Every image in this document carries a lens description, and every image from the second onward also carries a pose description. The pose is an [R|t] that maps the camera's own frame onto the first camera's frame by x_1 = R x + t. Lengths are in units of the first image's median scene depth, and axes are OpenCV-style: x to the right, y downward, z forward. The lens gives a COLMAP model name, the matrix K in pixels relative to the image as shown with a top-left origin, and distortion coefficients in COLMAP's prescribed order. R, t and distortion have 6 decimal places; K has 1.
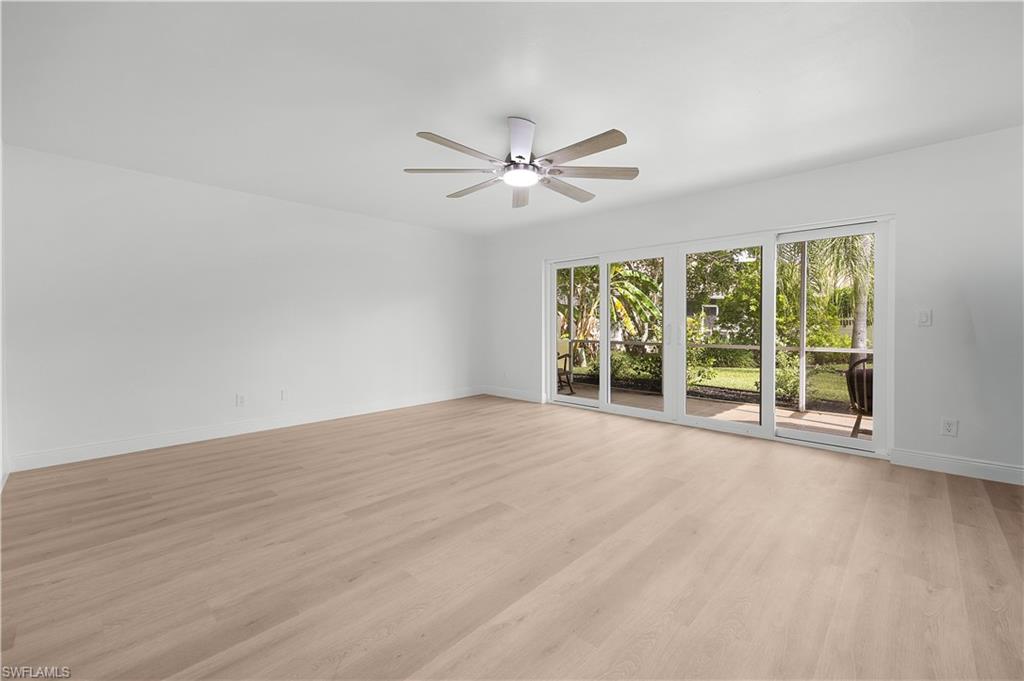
lens RADIAL K [[412.8, 0, 522.6], [0, 412.8, 334.0], [0, 0, 1]] dist [0.019462, 0.000174]
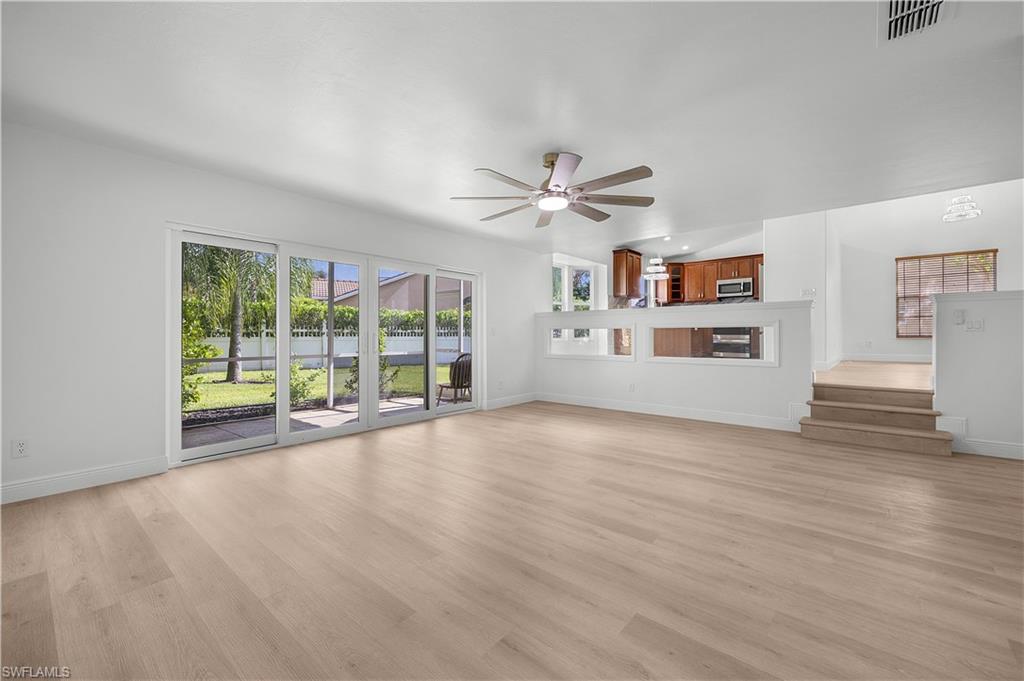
lens RADIAL K [[412.8, 0, 513.5], [0, 412.8, 341.0], [0, 0, 1]] dist [0.019462, 0.000174]
pose [[-0.038371, -0.008475, 0.999228, -1.366970], [0.022711, 0.999698, 0.009351, -0.009676], [-0.999005, 0.023052, -0.038167, 1.392854]]
